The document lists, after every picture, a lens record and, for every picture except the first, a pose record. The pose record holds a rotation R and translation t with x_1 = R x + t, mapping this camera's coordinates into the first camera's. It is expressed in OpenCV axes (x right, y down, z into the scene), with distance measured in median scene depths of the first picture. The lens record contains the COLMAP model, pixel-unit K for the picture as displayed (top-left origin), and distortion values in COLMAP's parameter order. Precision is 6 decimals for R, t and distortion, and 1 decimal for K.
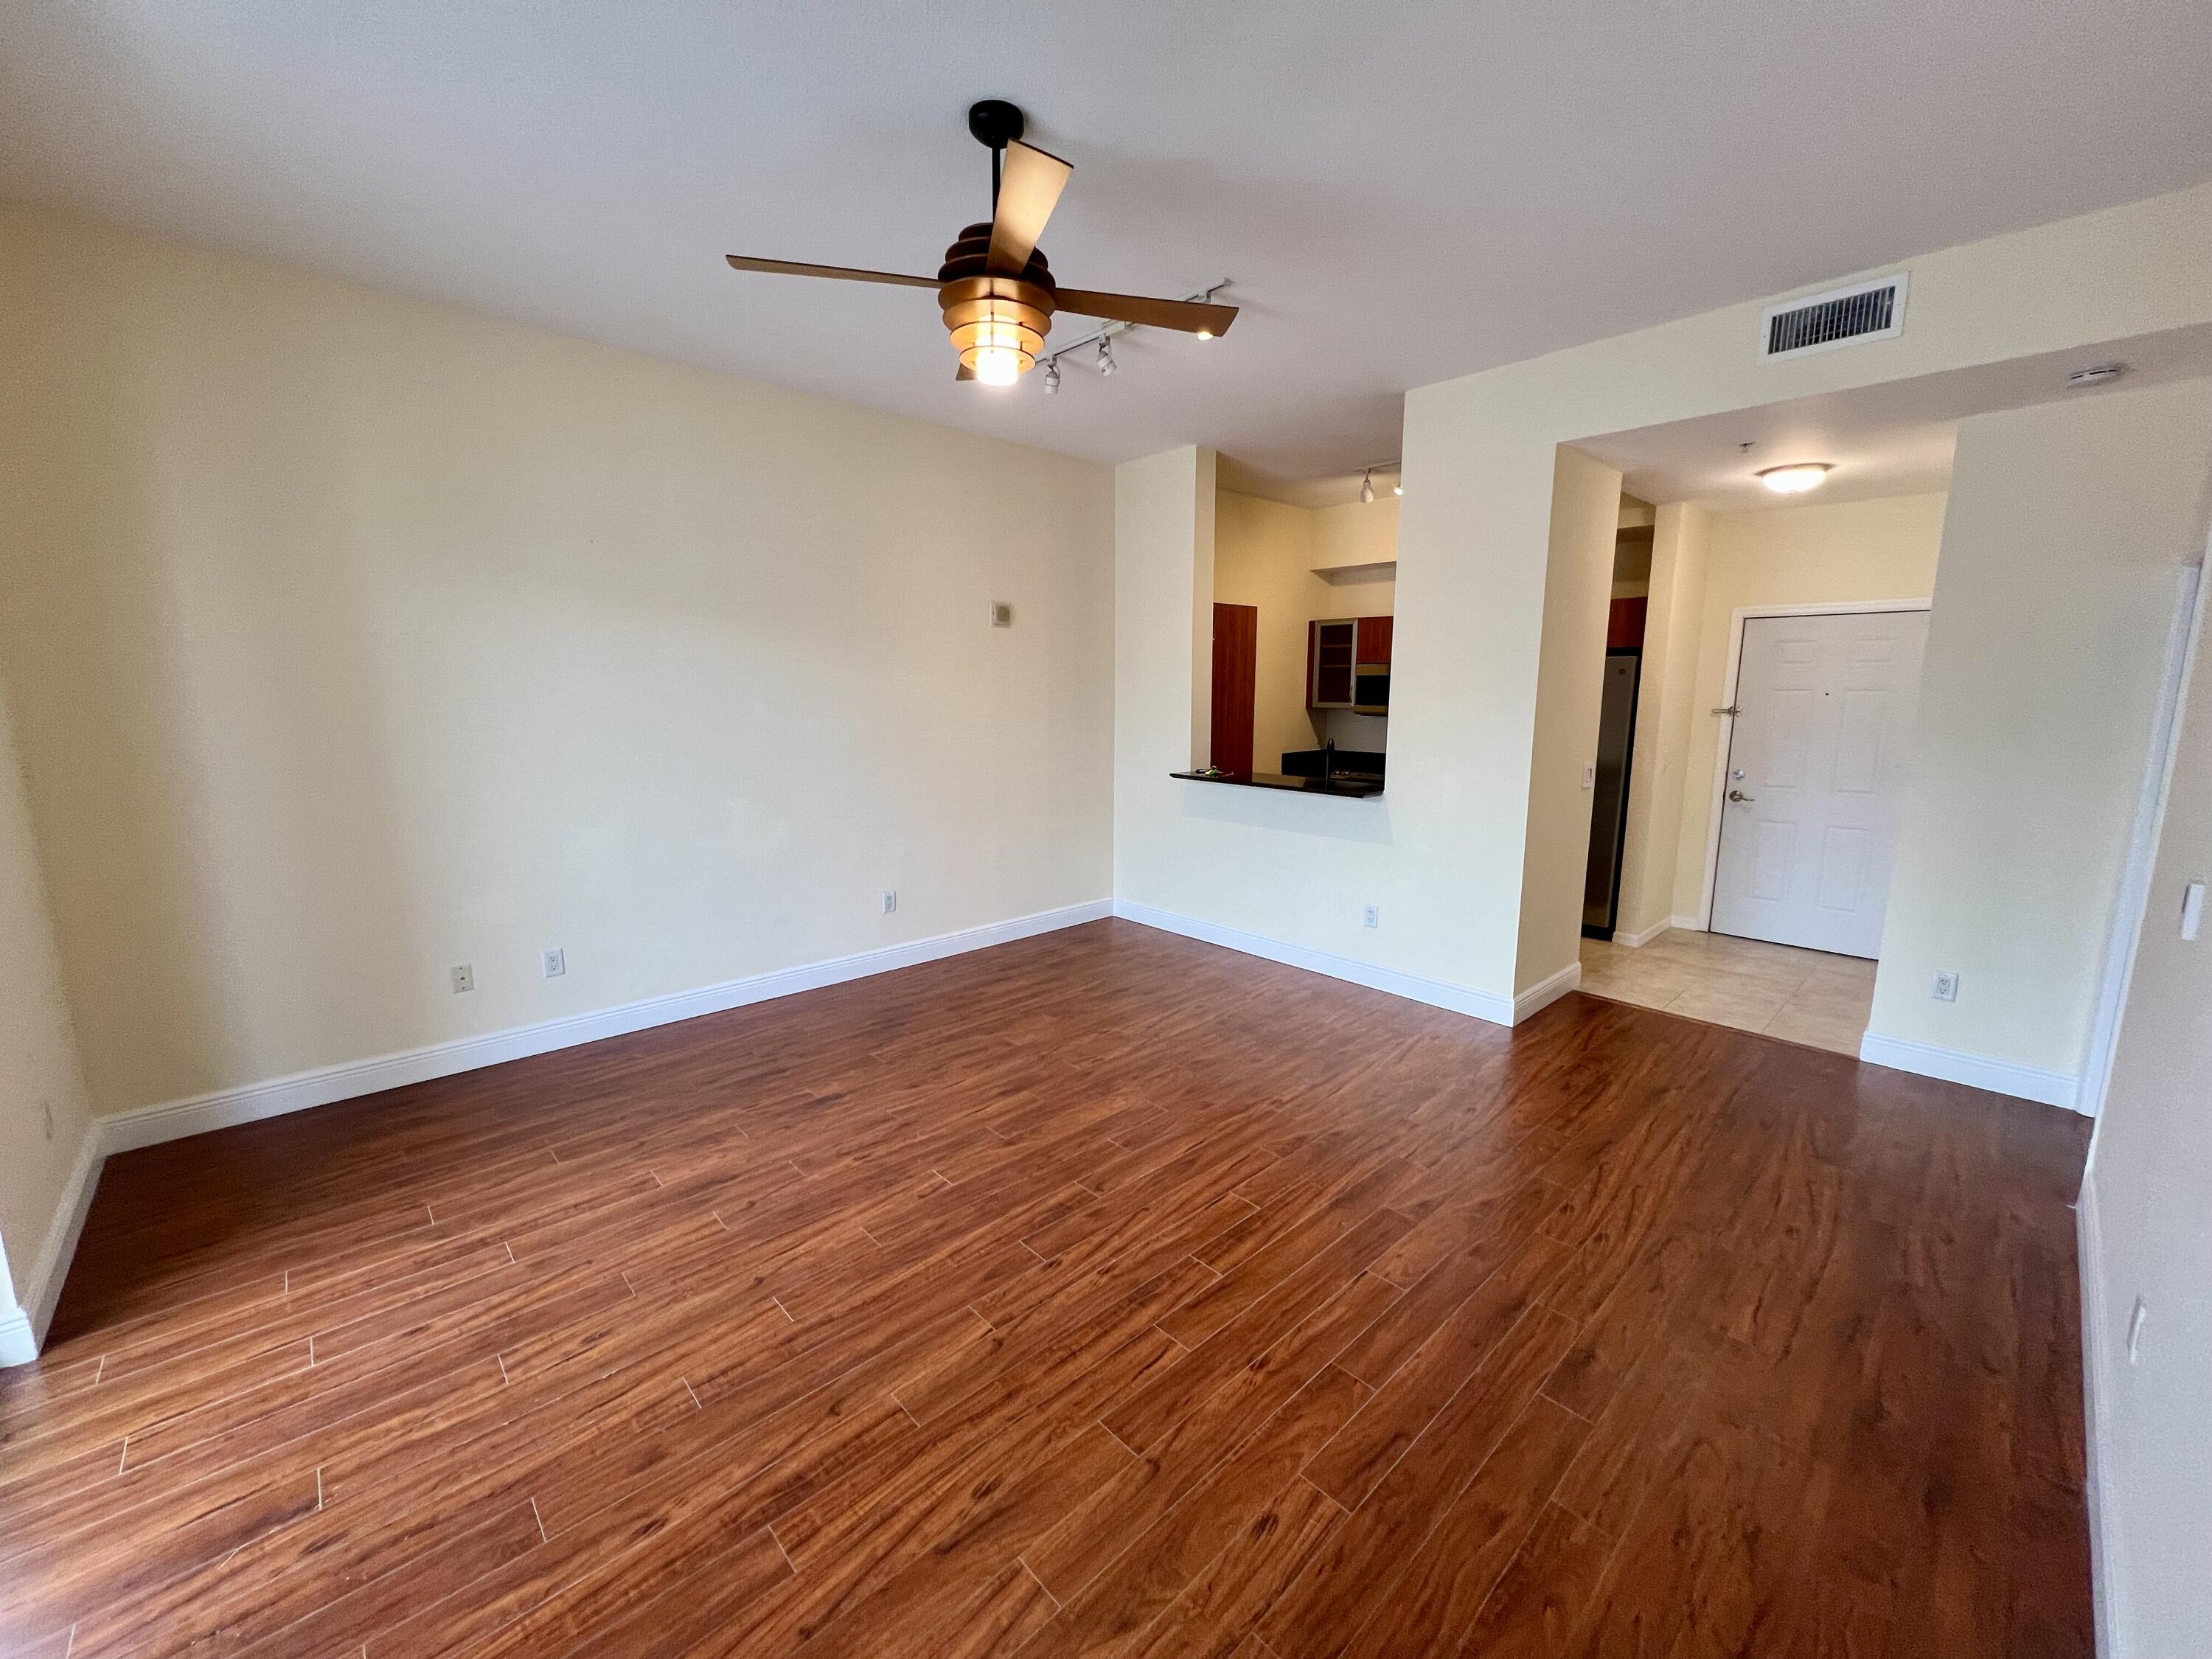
lens RADIAL K [[878.2, 0, 1103.8], [0, 878.2, 822.3], [0, 0, 1]] dist [-0.005658, 0.001047]
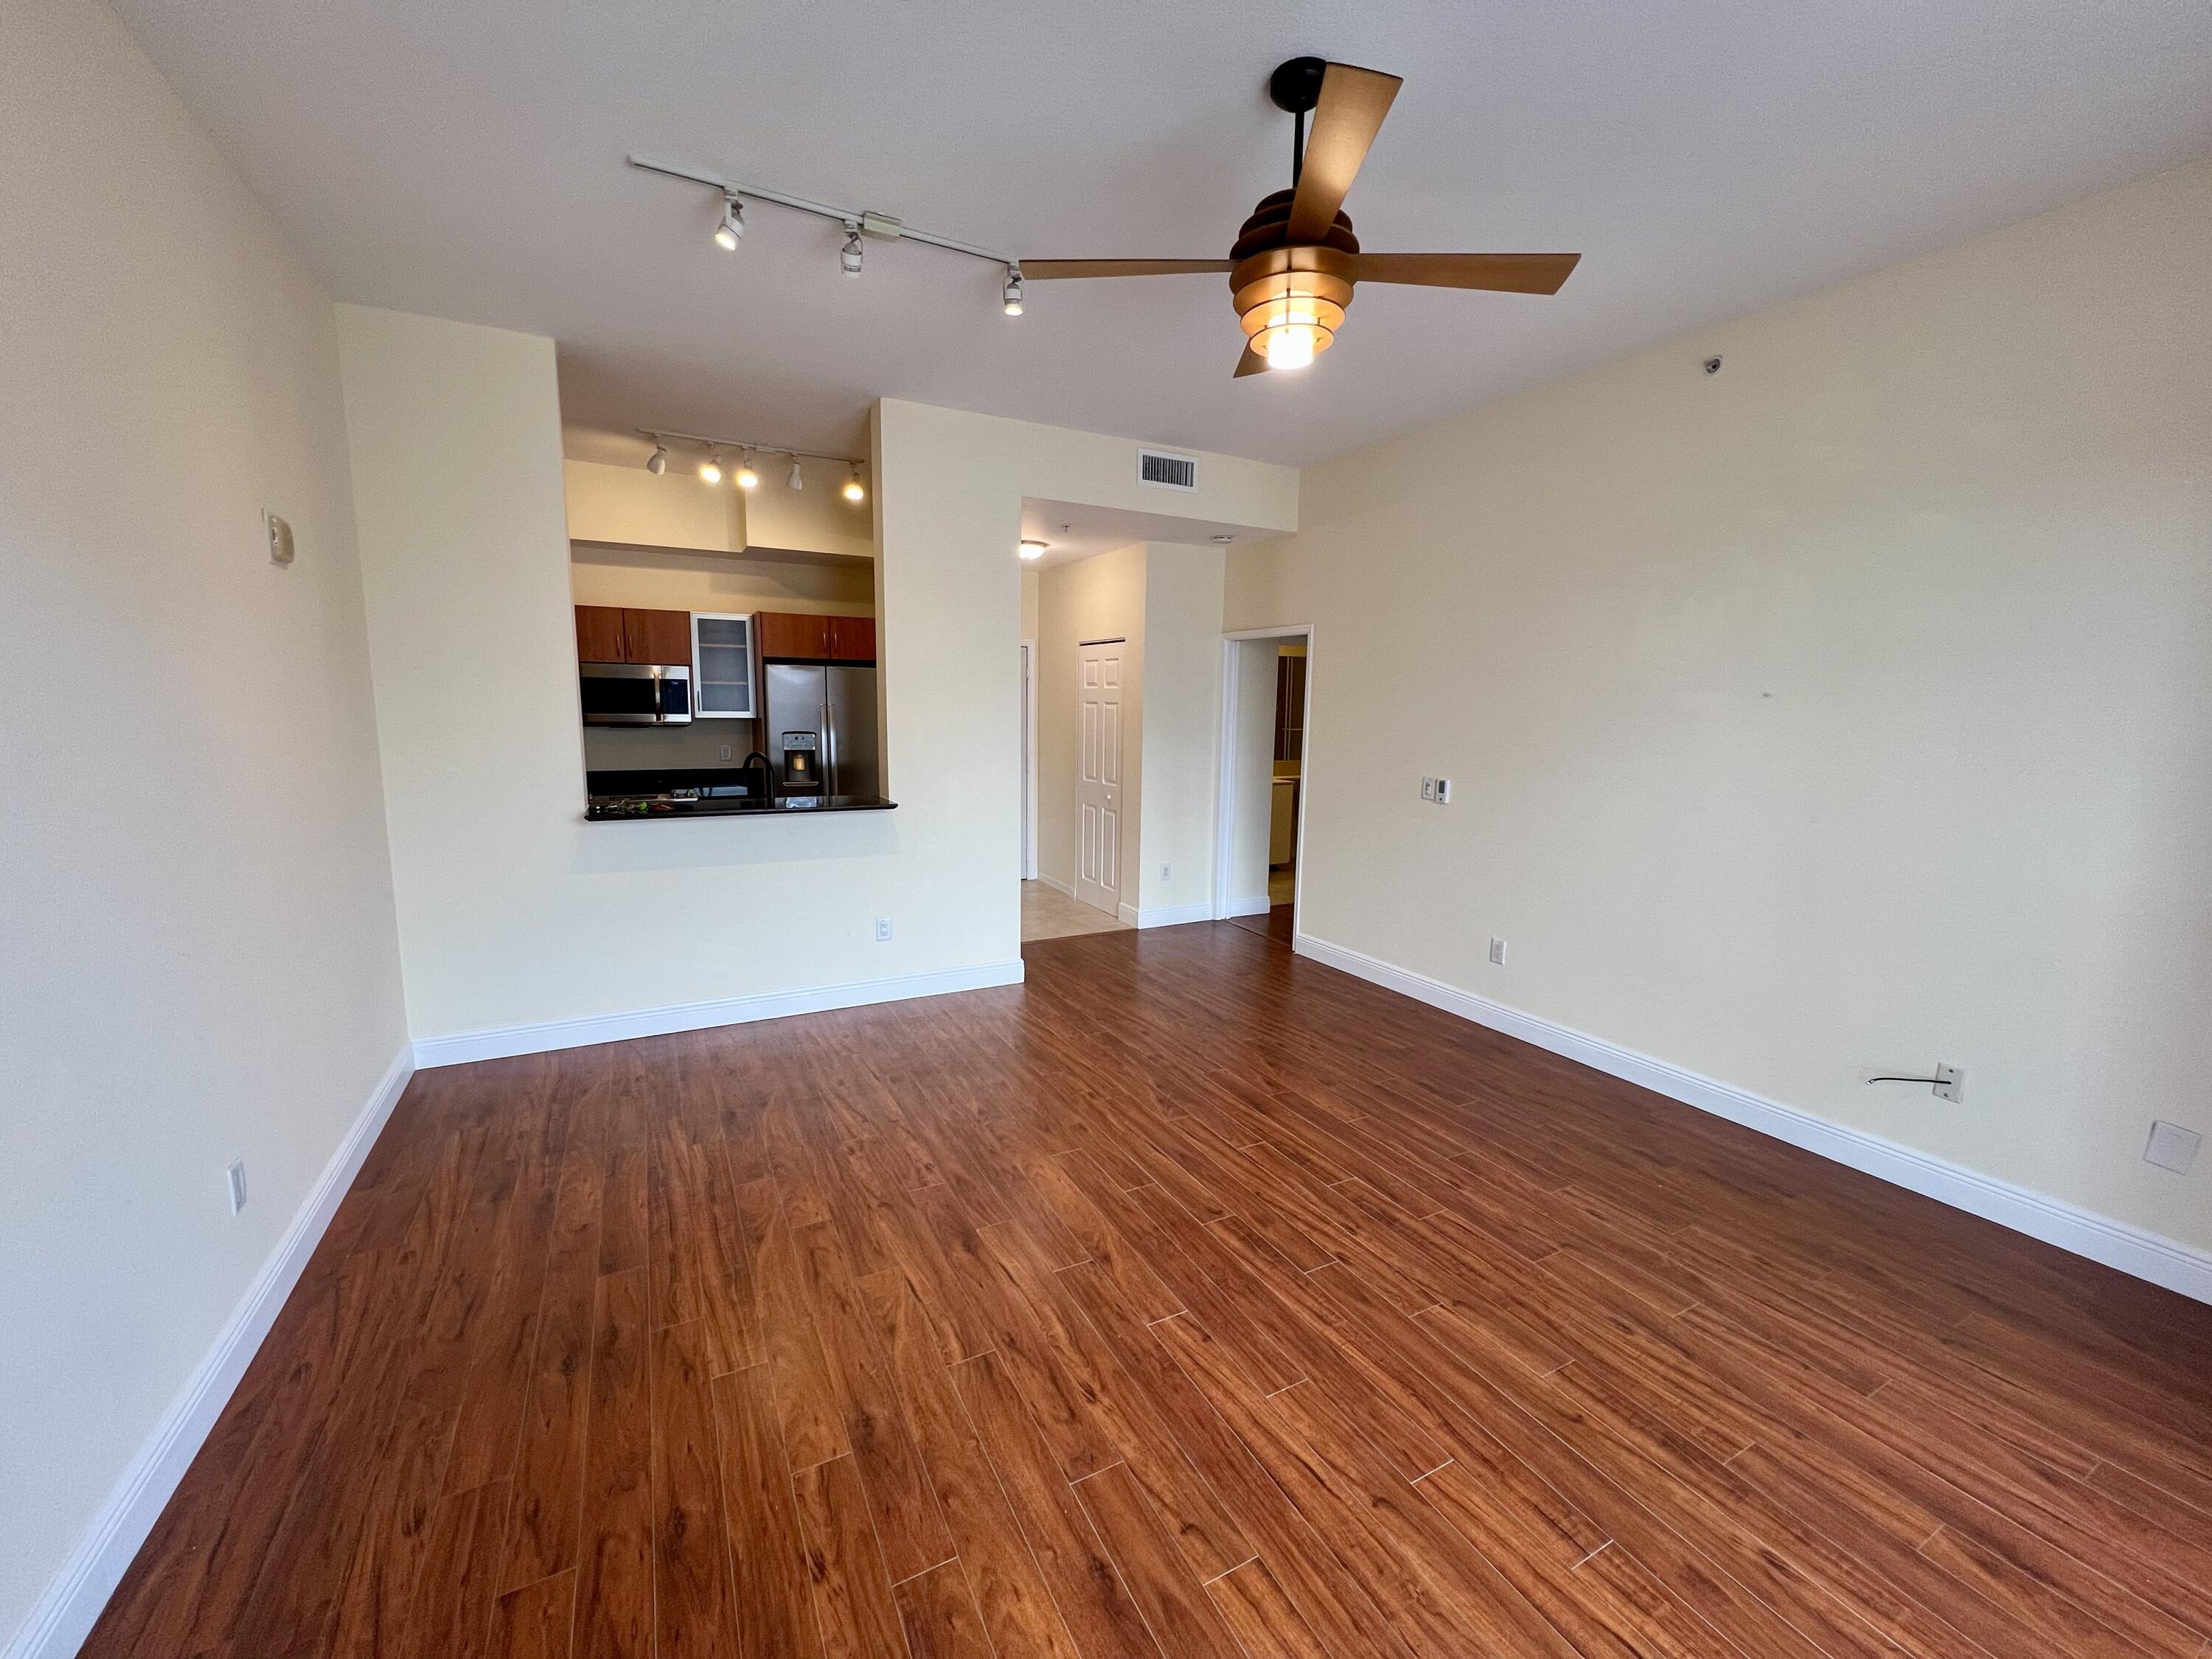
lens RADIAL K [[878.2, 0, 1105.8], [0, 878.2, 824.5], [0, 0, 1]] dist [-0.005658, 0.001047]
pose [[0.263187, -0.135163, 0.955230, -0.981002], [0.136960, 0.985343, 0.101689, -0.131173], [-0.954974, 0.104065, 0.277841, 0.869116]]
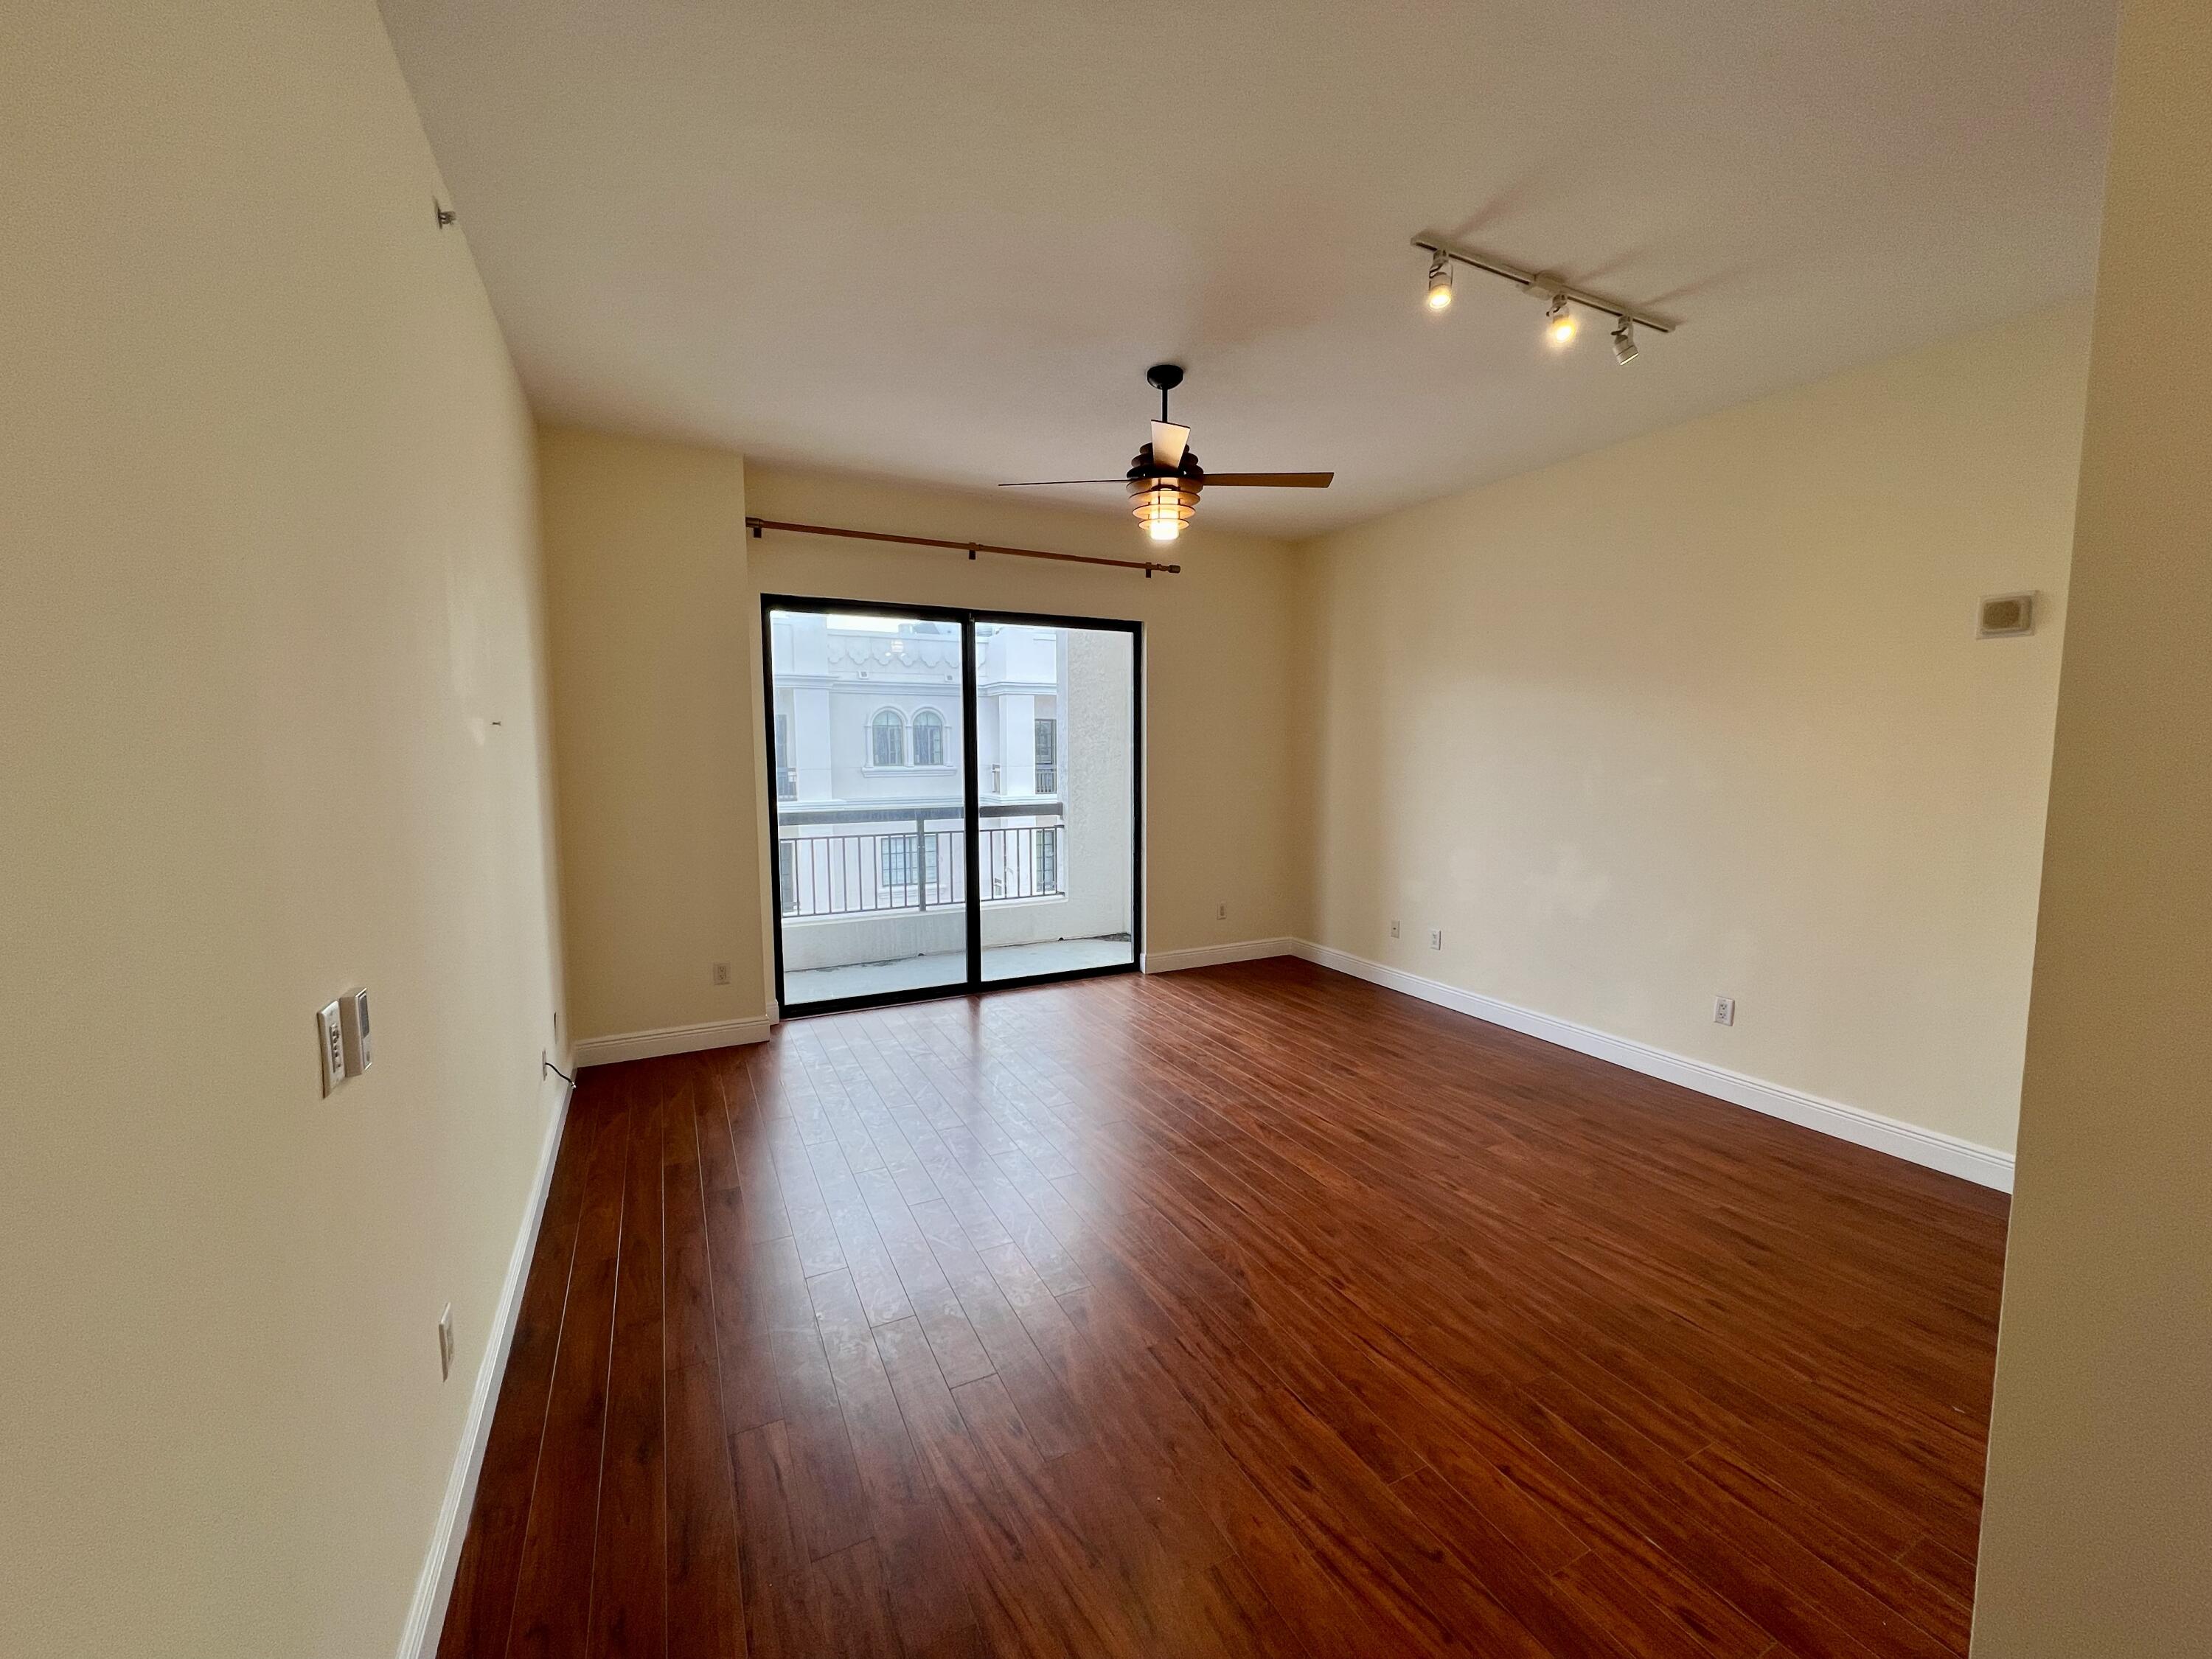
lens RADIAL K [[878.2, 0, 1108.0], [0, 878.2, 826.3], [0, 0, 1]] dist [-0.005658, 0.001047]
pose [[-0.276823, 0.083692, -0.957269, 1.228808], [-0.147929, 0.980613, 0.128511, -0.173896], [0.949466, 0.177183, -0.259076, 1.230667]]
